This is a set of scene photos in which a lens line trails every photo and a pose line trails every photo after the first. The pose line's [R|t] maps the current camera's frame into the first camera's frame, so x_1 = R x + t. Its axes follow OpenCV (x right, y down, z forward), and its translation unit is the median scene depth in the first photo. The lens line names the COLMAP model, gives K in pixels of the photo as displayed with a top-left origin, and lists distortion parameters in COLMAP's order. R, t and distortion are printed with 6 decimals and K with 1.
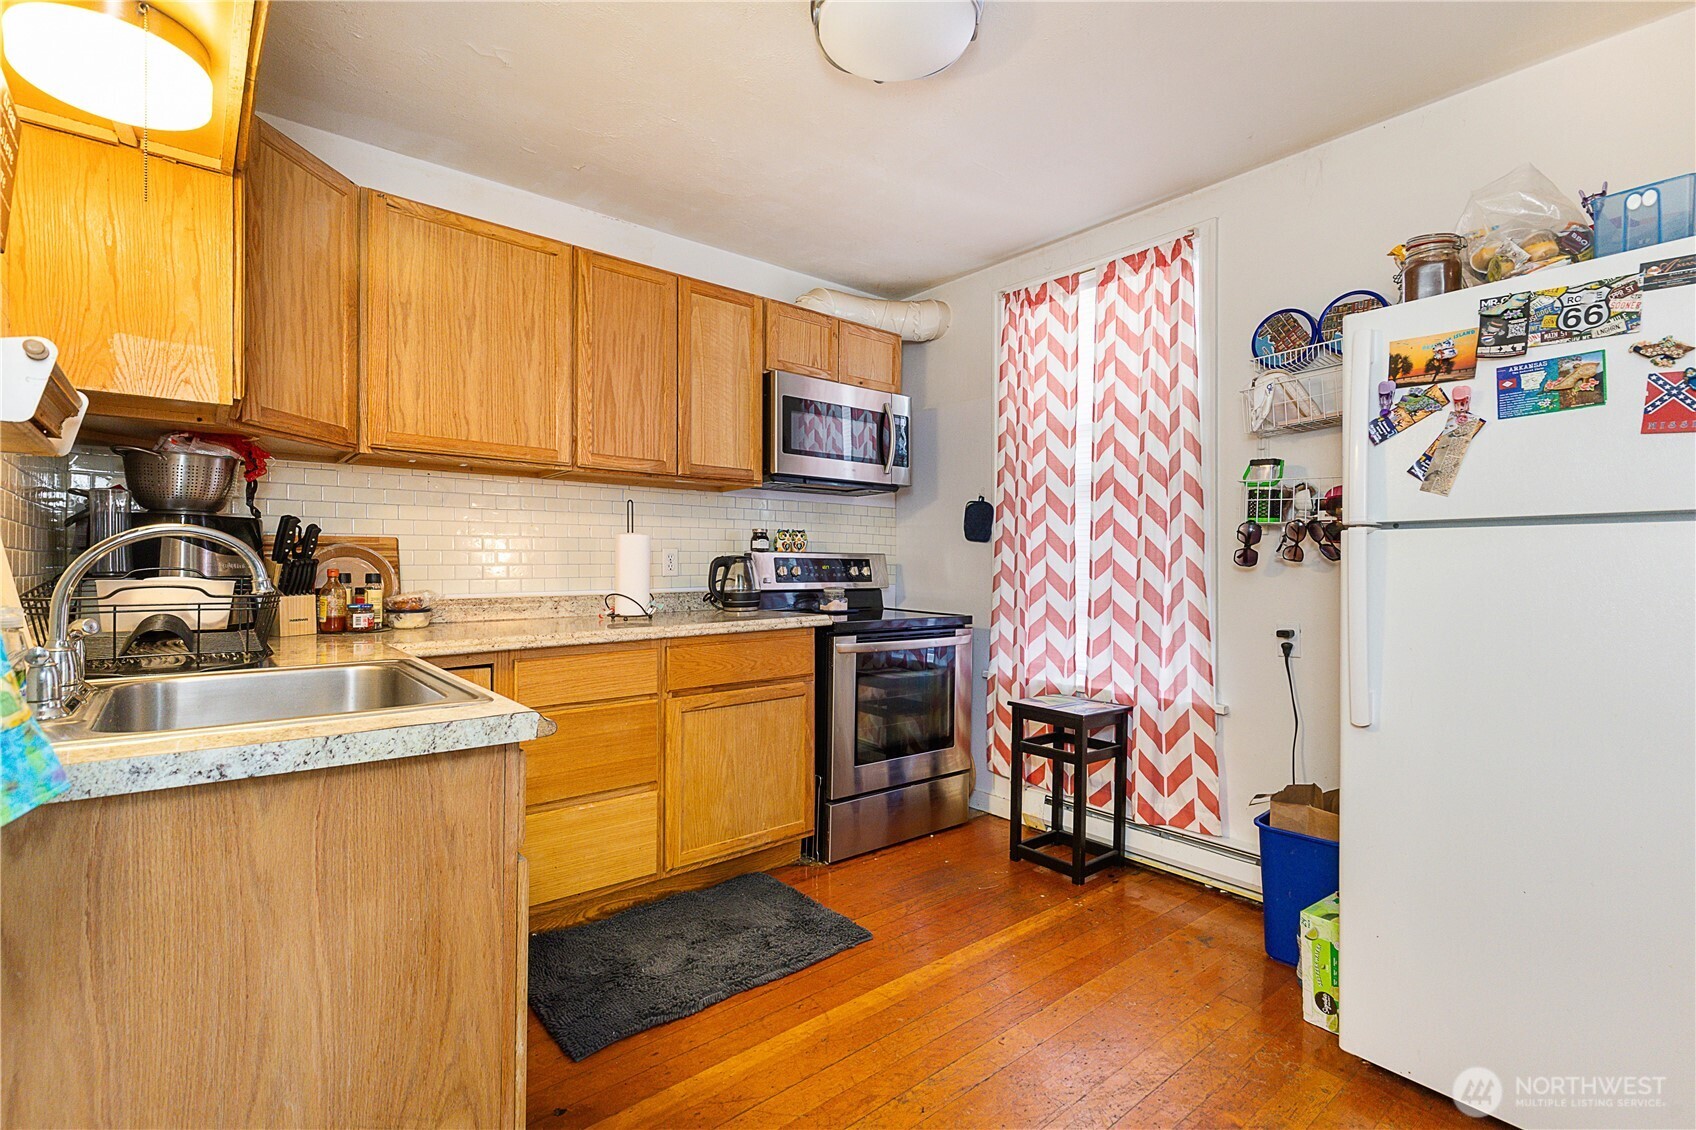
lens RADIAL K [[772.7, 0, 846.3], [0, 772.7, 564.2], [0, 0, 1]] dist [0.003098, -0.000045]
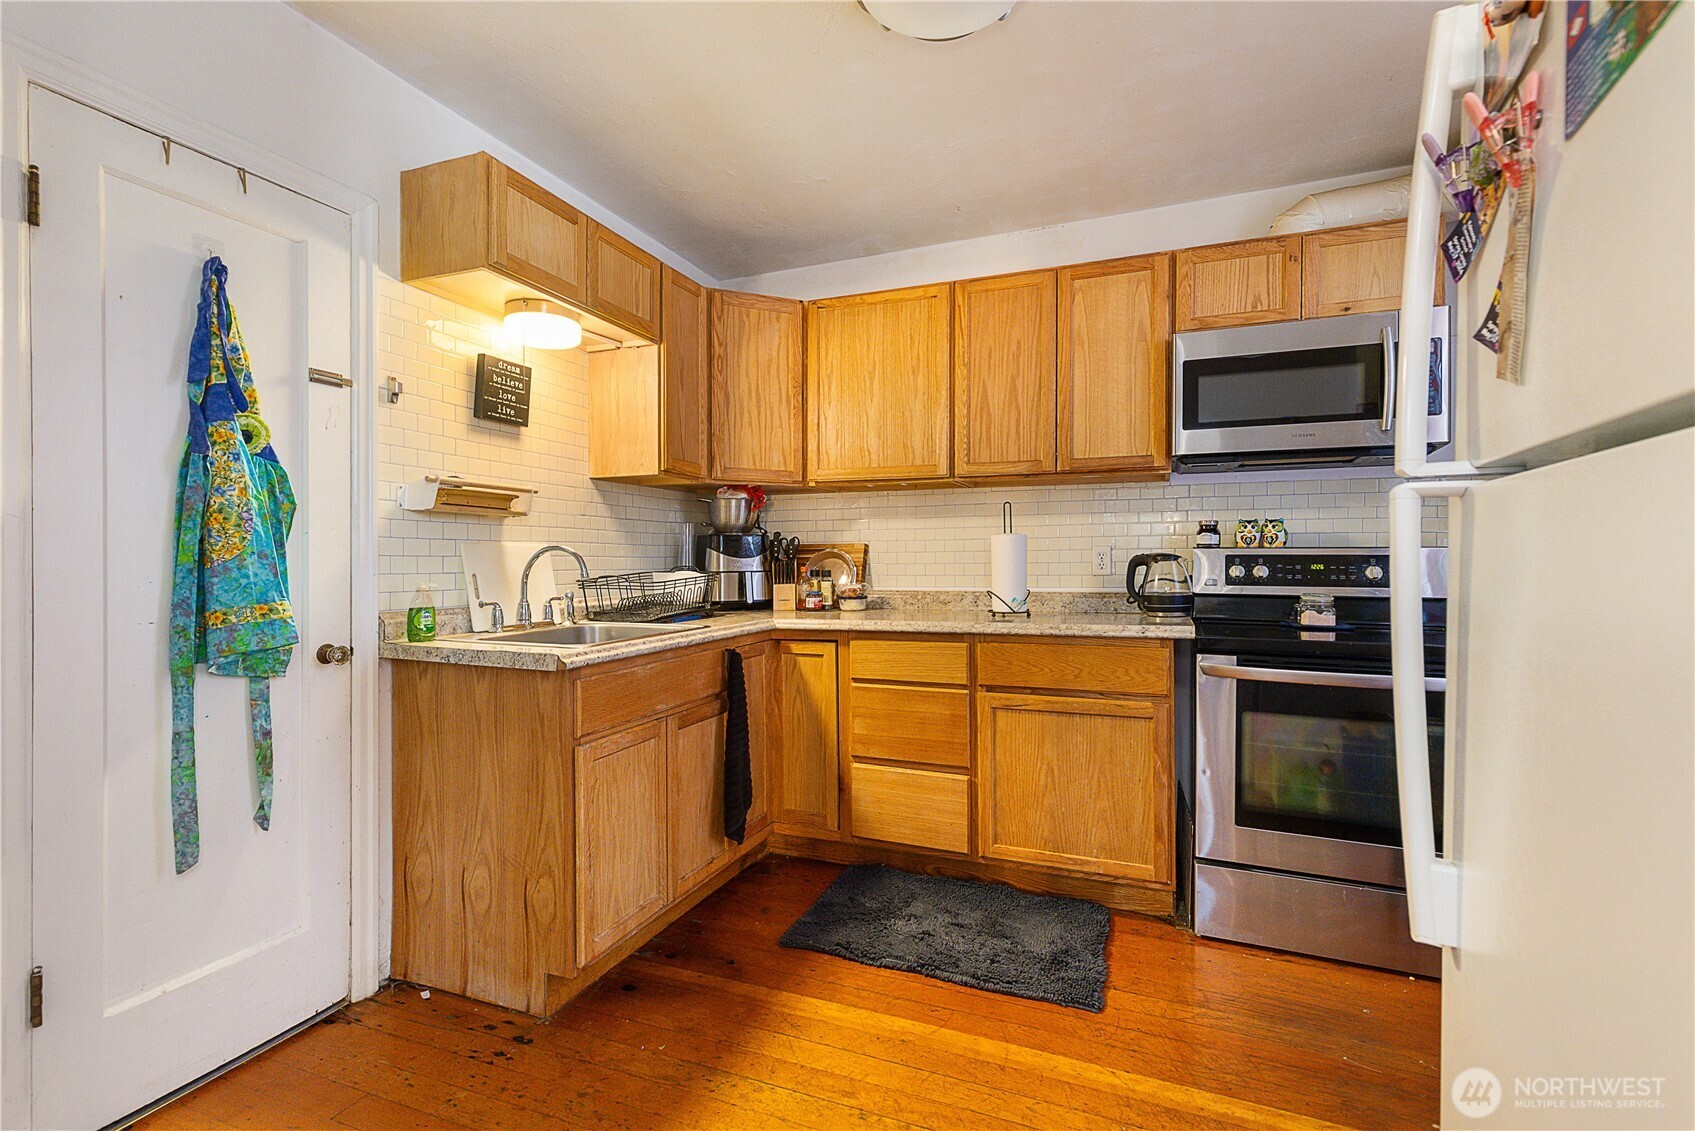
lens RADIAL K [[772.2, 0, 843.0], [0, 772.2, 568.4], [0, 0, 1]] dist [0.003098, -0.000045]
pose [[0.458740, 0.002669, -0.888567, 0.559370], [0.001546, 0.999992, 0.003803, 0.002715], [0.888569, -0.003118, 0.458732, 0.327378]]
